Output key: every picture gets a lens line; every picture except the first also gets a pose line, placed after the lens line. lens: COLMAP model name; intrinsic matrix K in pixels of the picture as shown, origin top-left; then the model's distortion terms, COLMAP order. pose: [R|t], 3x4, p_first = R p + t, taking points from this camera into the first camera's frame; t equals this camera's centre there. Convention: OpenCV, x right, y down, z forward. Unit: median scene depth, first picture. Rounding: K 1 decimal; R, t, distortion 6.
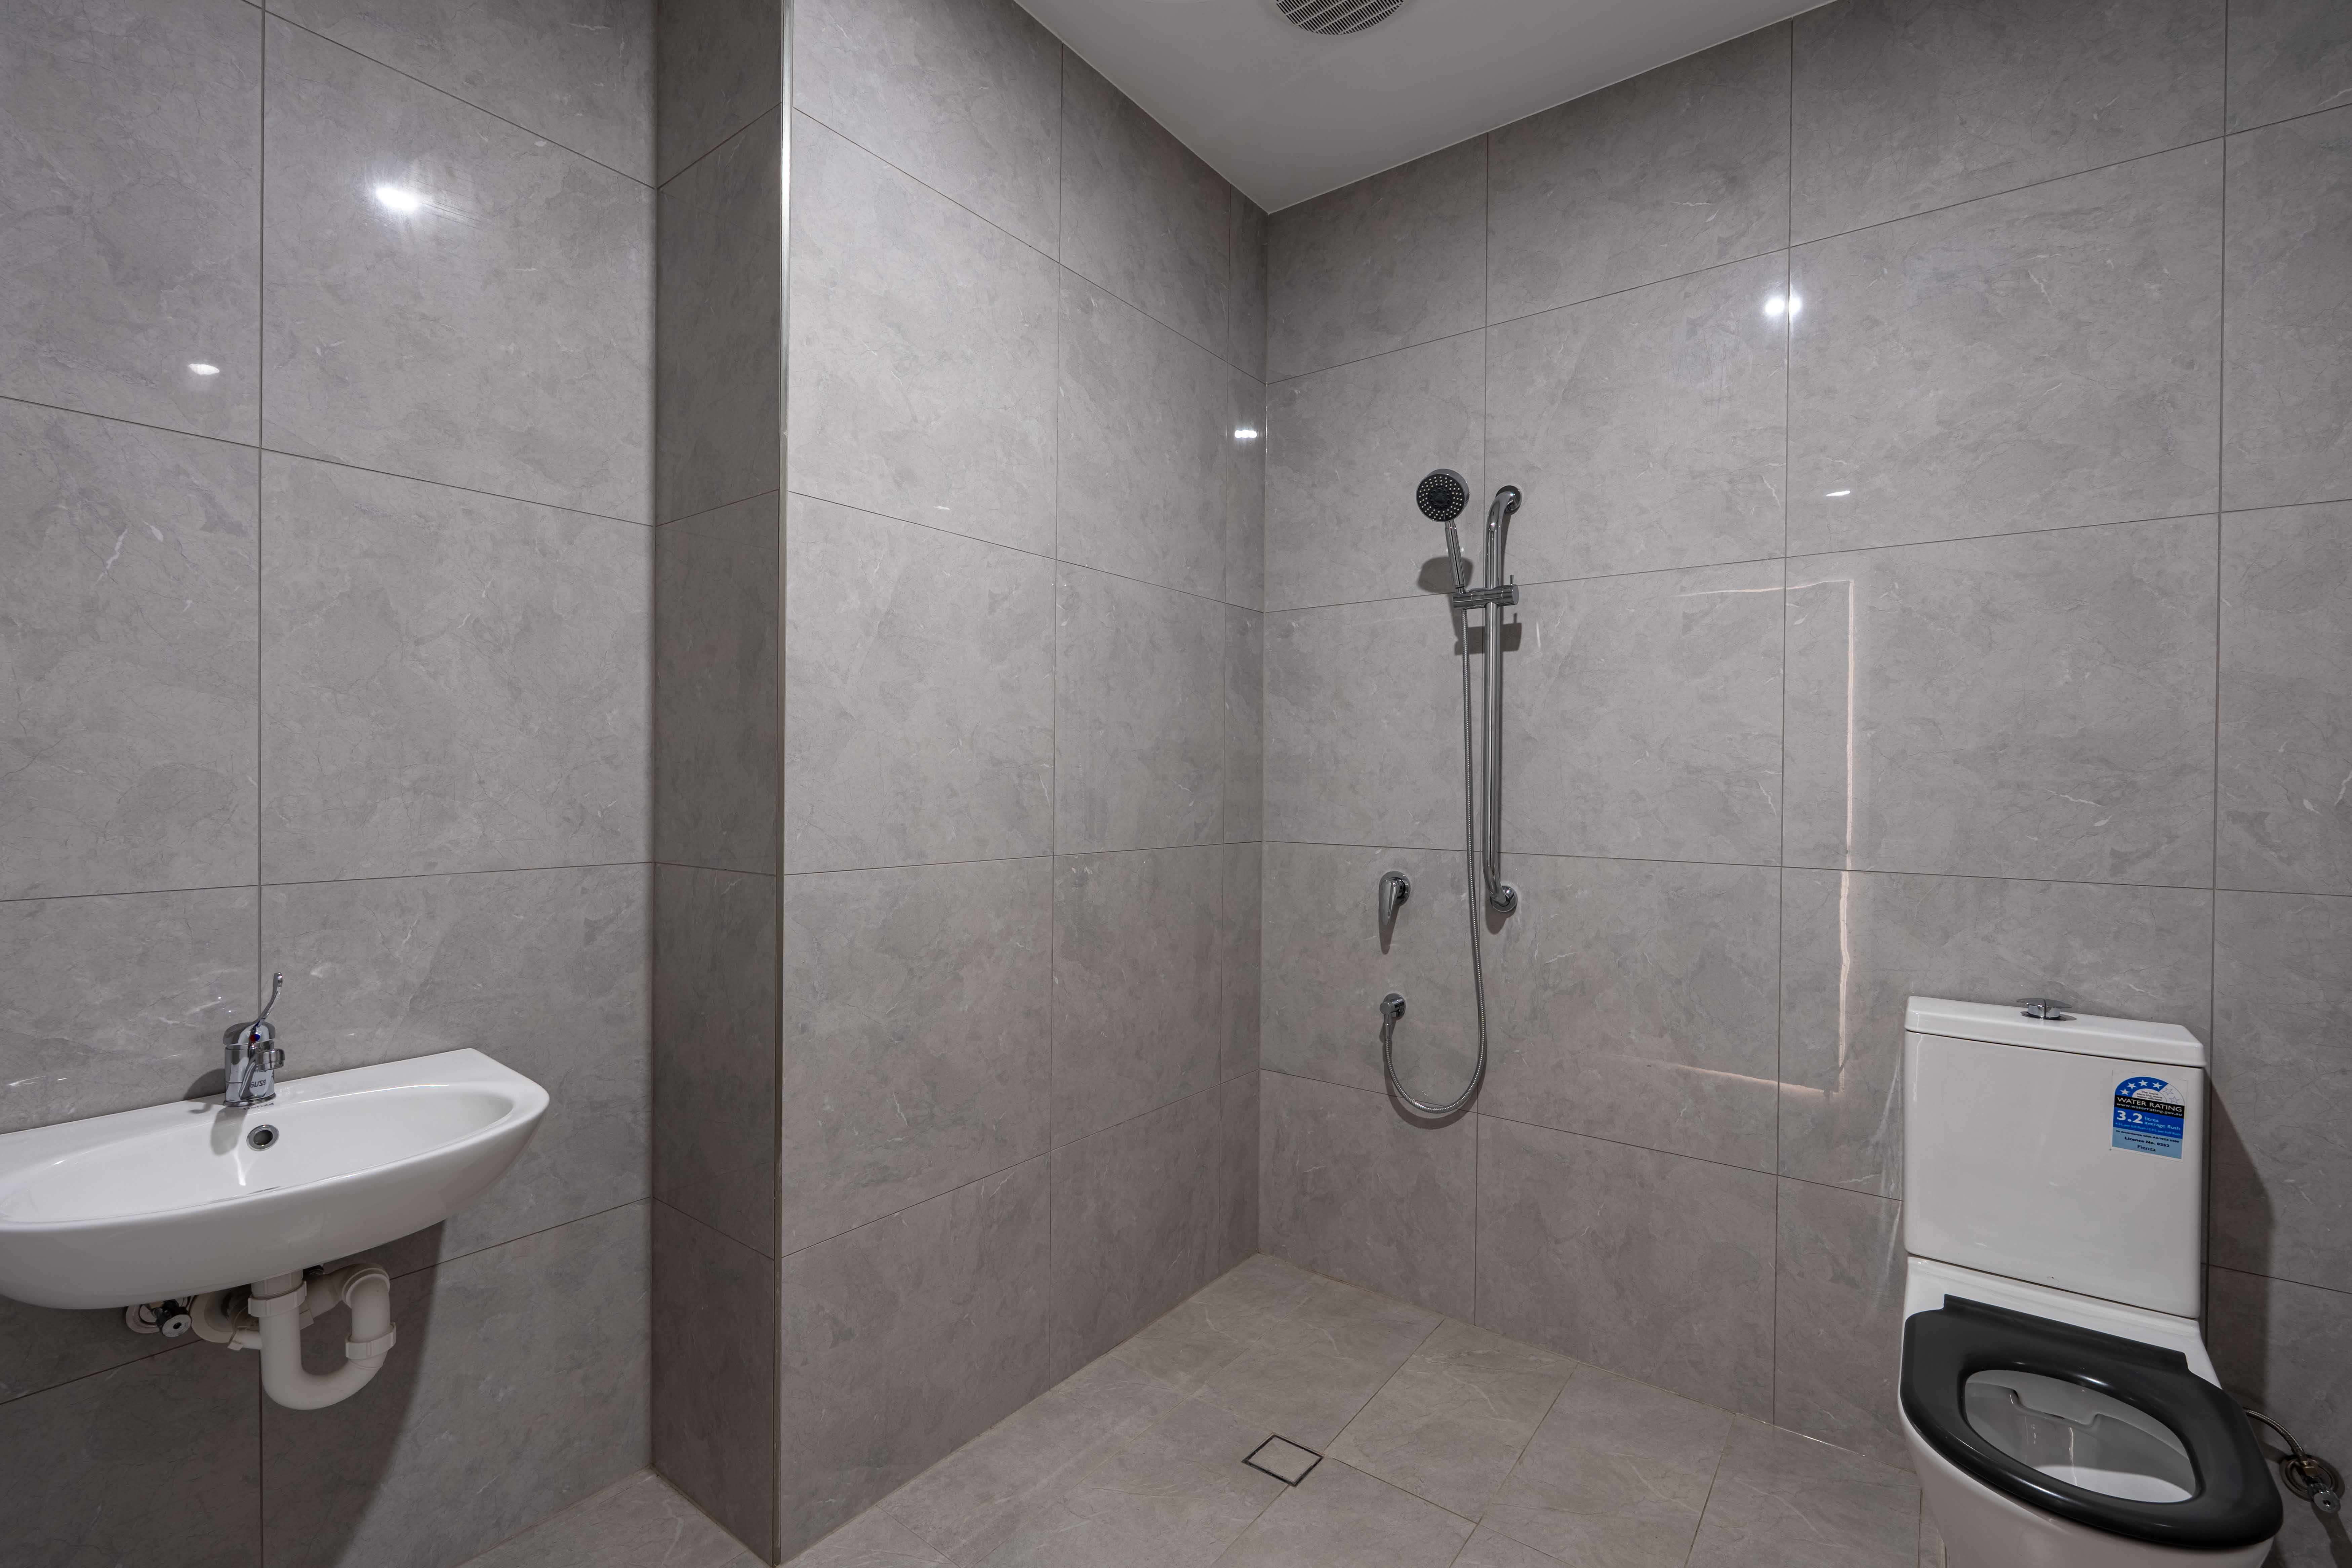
lens RADIAL K [[1037.5, 0, 1180.3], [0, 1037.5, 781.5], [0, 0, 1]] dist [0.000001, 0.000450]
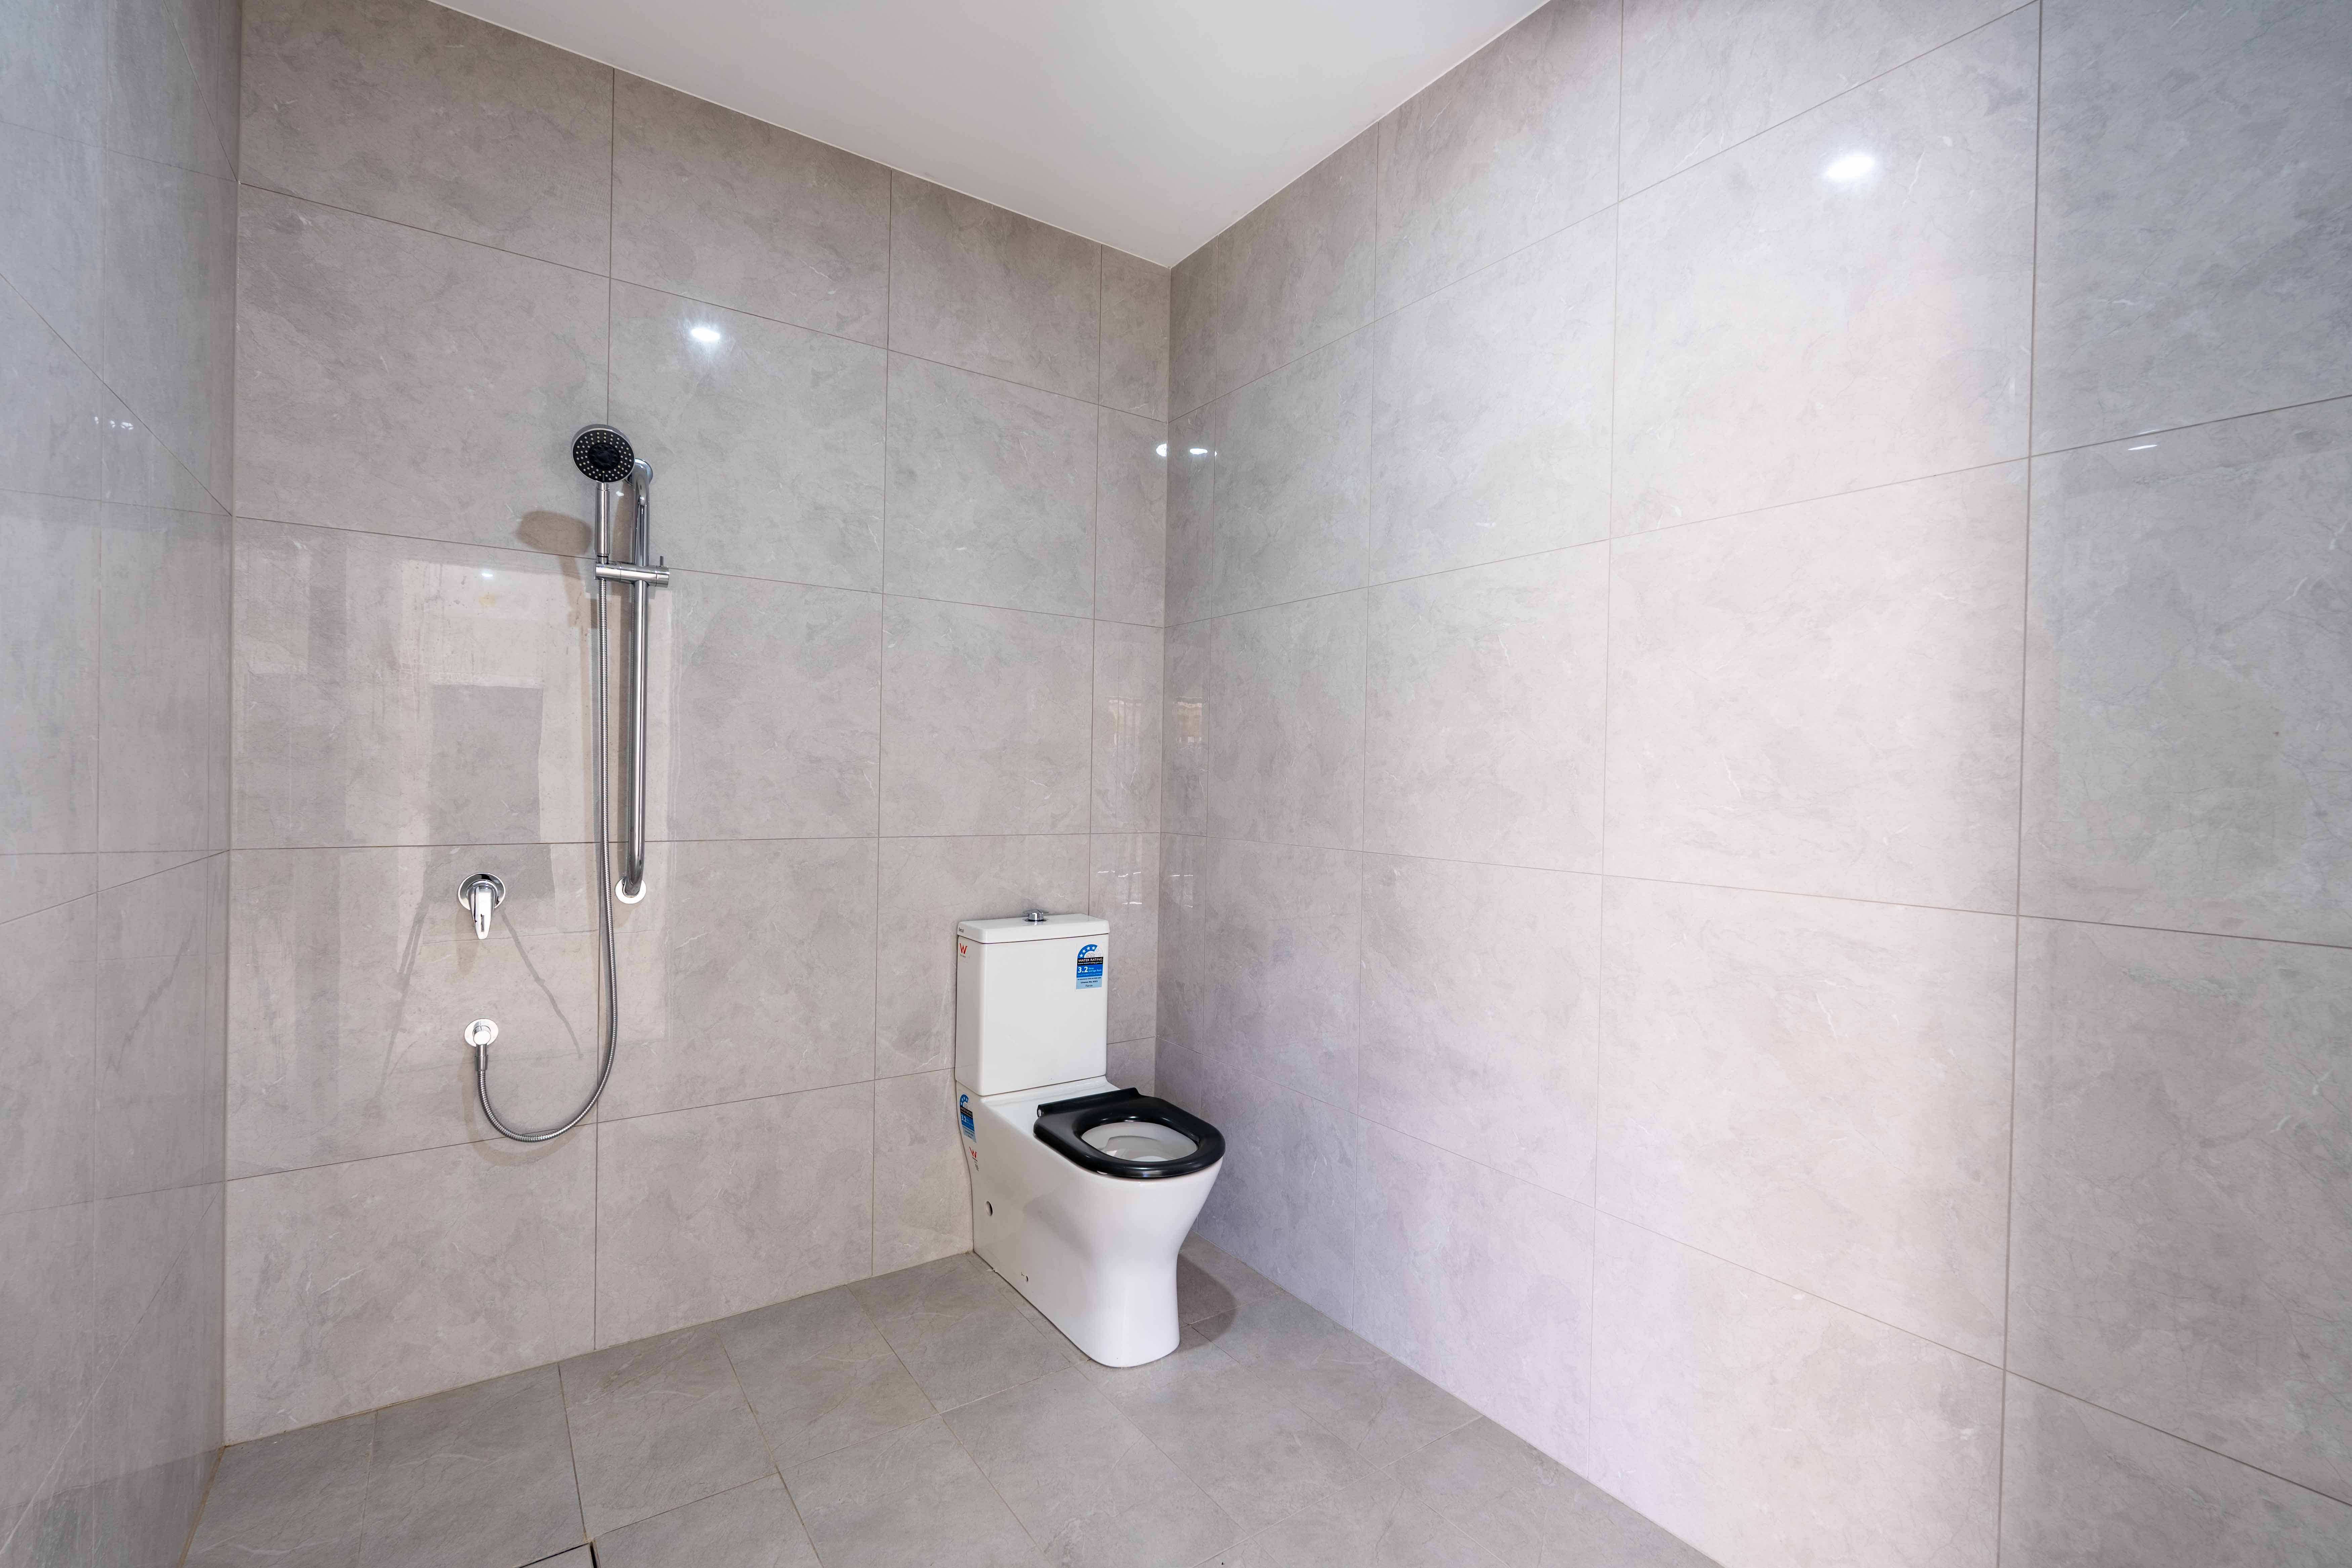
lens RADIAL K [[1037.4, 0, 1183.6], [0, 1037.4, 783.7], [0, 0, 1]] dist [0.000001, 0.000450]
pose [[0.305496, -0.008910, 0.952152, -0.489783], [-0.013581, 0.999814, 0.013714, -0.005380], [-0.952096, -0.017121, 0.305318, 0.245928]]
